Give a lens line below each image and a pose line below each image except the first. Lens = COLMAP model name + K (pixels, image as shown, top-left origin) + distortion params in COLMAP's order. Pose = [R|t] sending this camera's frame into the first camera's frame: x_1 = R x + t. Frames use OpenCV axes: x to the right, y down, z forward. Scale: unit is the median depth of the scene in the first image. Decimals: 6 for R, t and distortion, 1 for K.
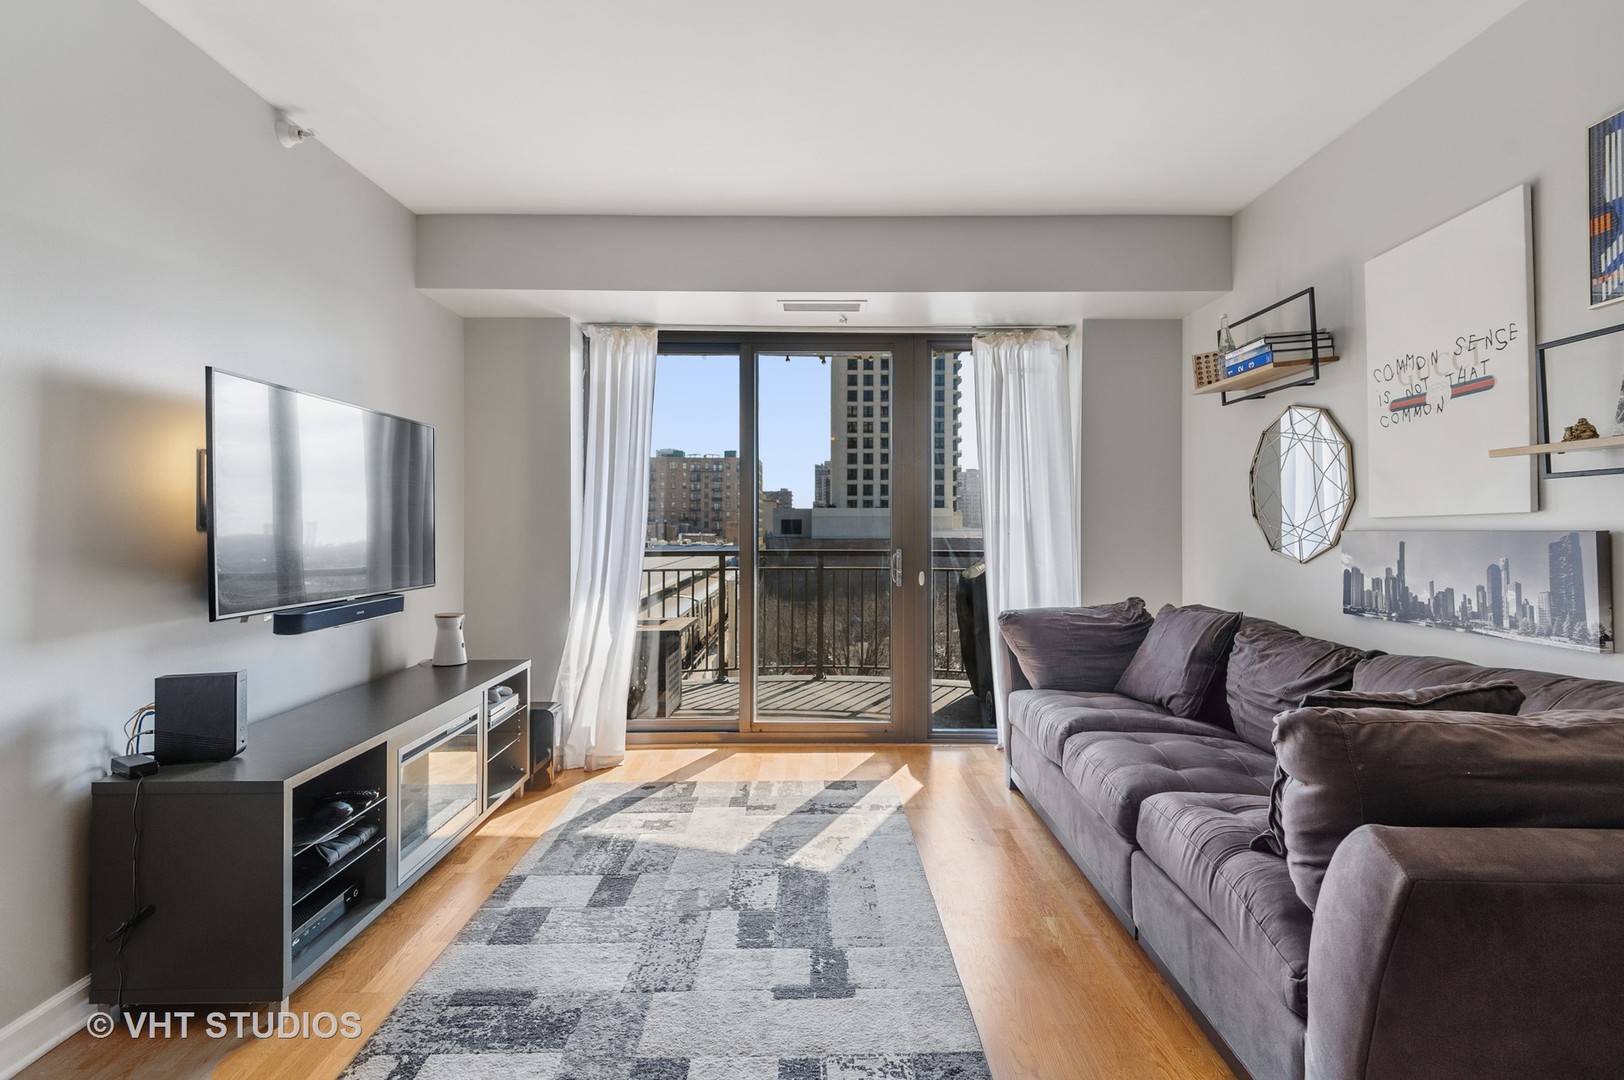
lens RADIAL K [[747.1, 0, 819.5], [0, 747.1, 520.4], [0, 0, 1]] dist [0.037098, -0.018111]
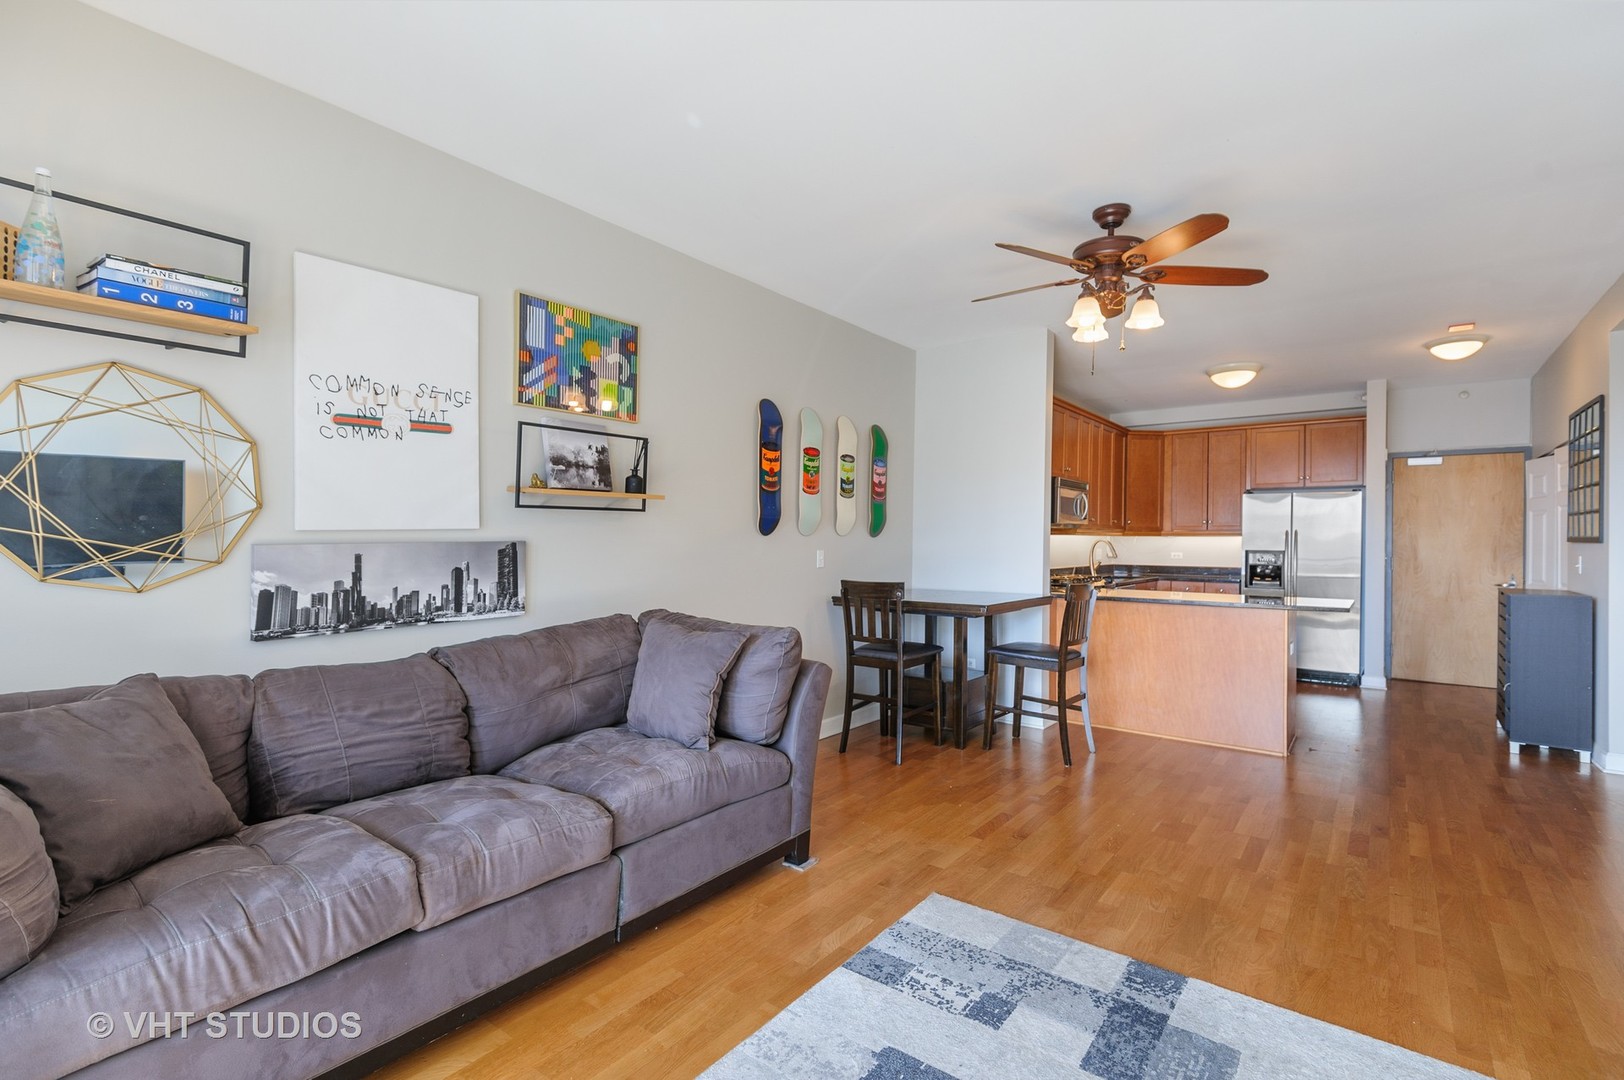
lens RADIAL K [[750.2, 0, 812.2], [0, 750.2, 542.9], [0, 0, 1]] dist [0.033582, -0.020886]
pose [[-0.792629, -0.013507, 0.609554, -0.329138], [-0.010355, 0.999909, 0.008692, -0.002251], [-0.609616, 0.000577, -0.792697, 1.320911]]
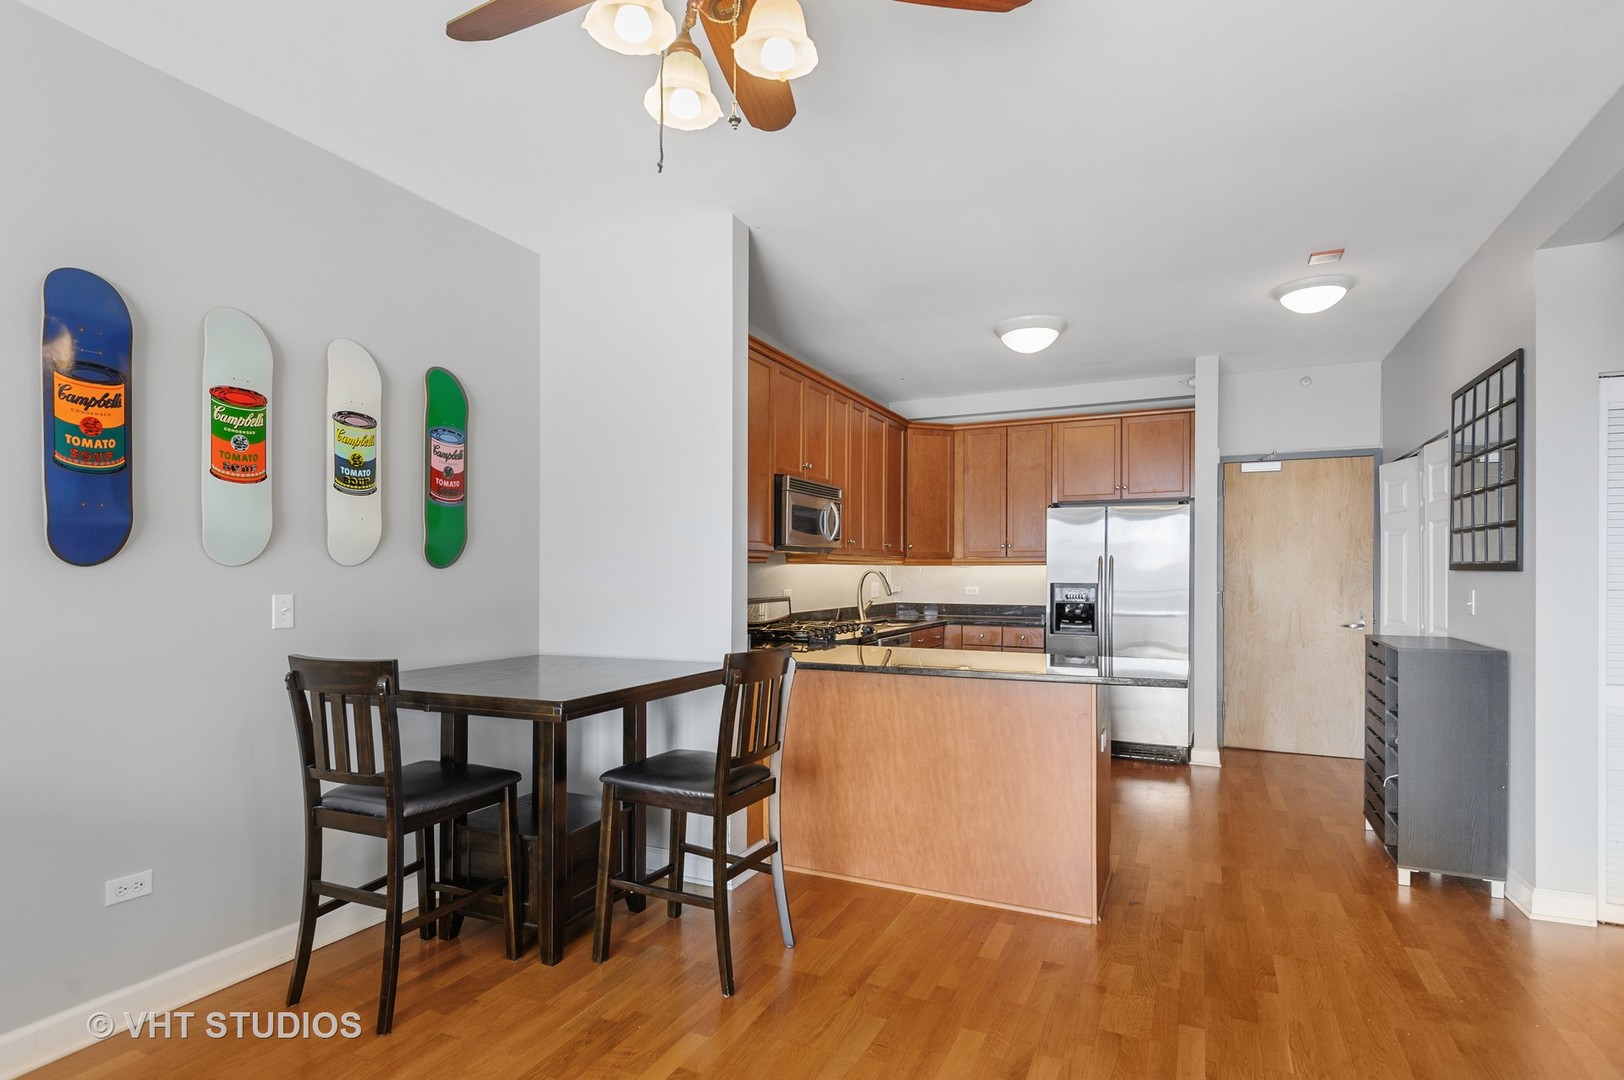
lens RADIAL K [[847.3, 0, 804.8], [0, 847.3, 571.1], [0, 0, 1]] dist [0.029601, -0.002027]
pose [[-0.904931, -0.005341, 0.425526, -0.278750], [-0.004977, 0.999986, 0.001966, -0.002706], [-0.425530, -0.000339, -0.904944, 0.591290]]
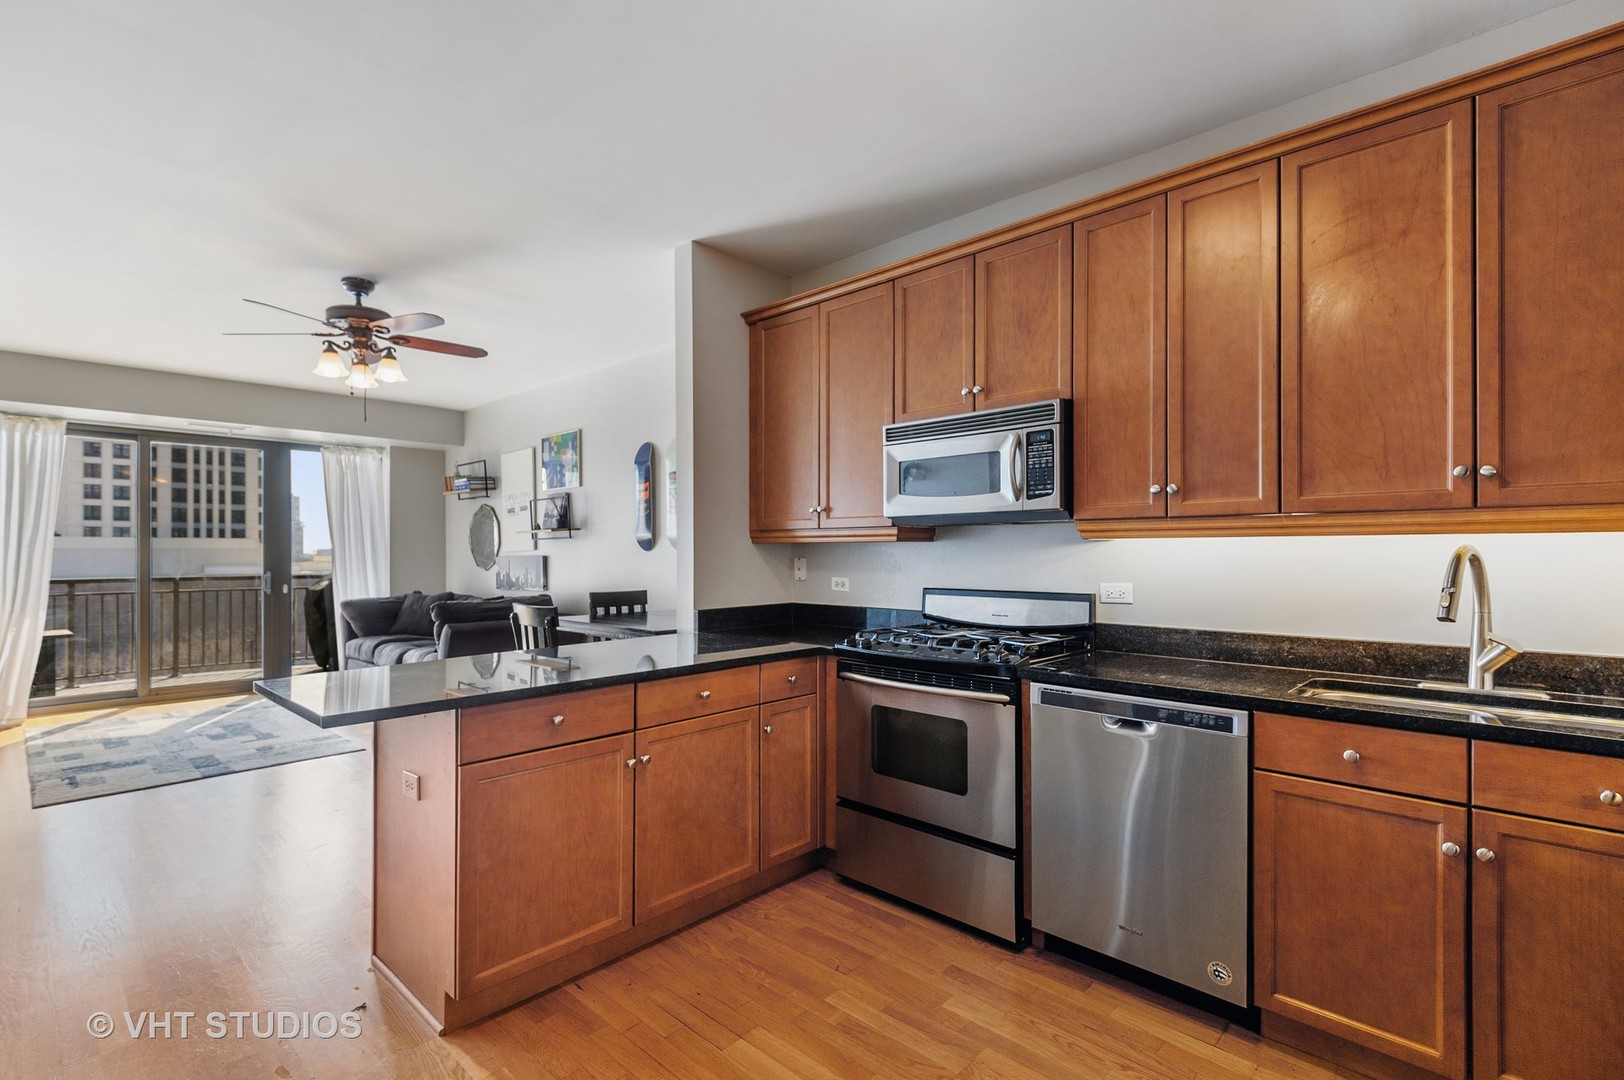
lens RADIAL K [[750.2, 0, 812.2], [0, 750.2, 542.9], [0, 0, 1]] dist [0.033582, -0.020886]
pose [[0.689206, 0.006814, 0.724534, -0.430191], [0.002545, 0.999927, -0.011825, 0.000499], [-0.724561, 0.009994, 0.689138, -1.558006]]
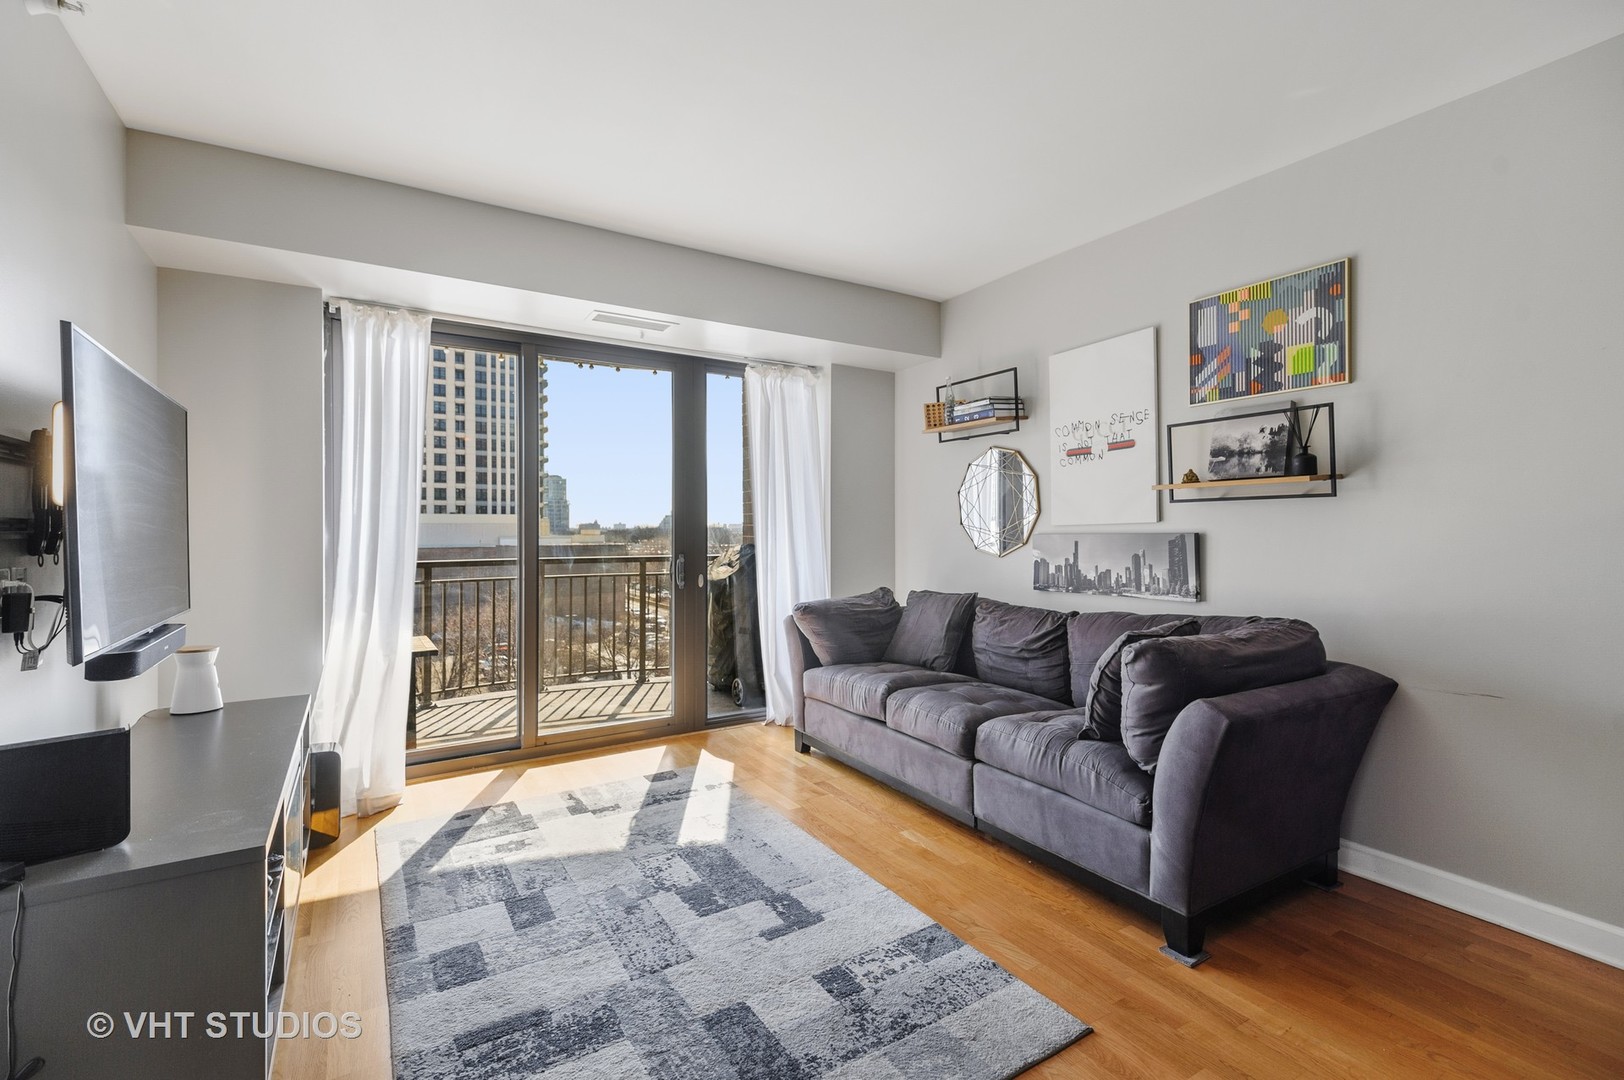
lens RADIAL K [[730.3, 0, 812.9], [0, 730.3, 526.8], [0, 0, 1]] dist [0.028389, -0.000876]
pose [[0.855541, -0.002240, 0.517731, -0.430110], [0.002448, 0.999997, 0.000282, -0.002419], [-0.517730, 0.001026, 0.855544, -0.003874]]
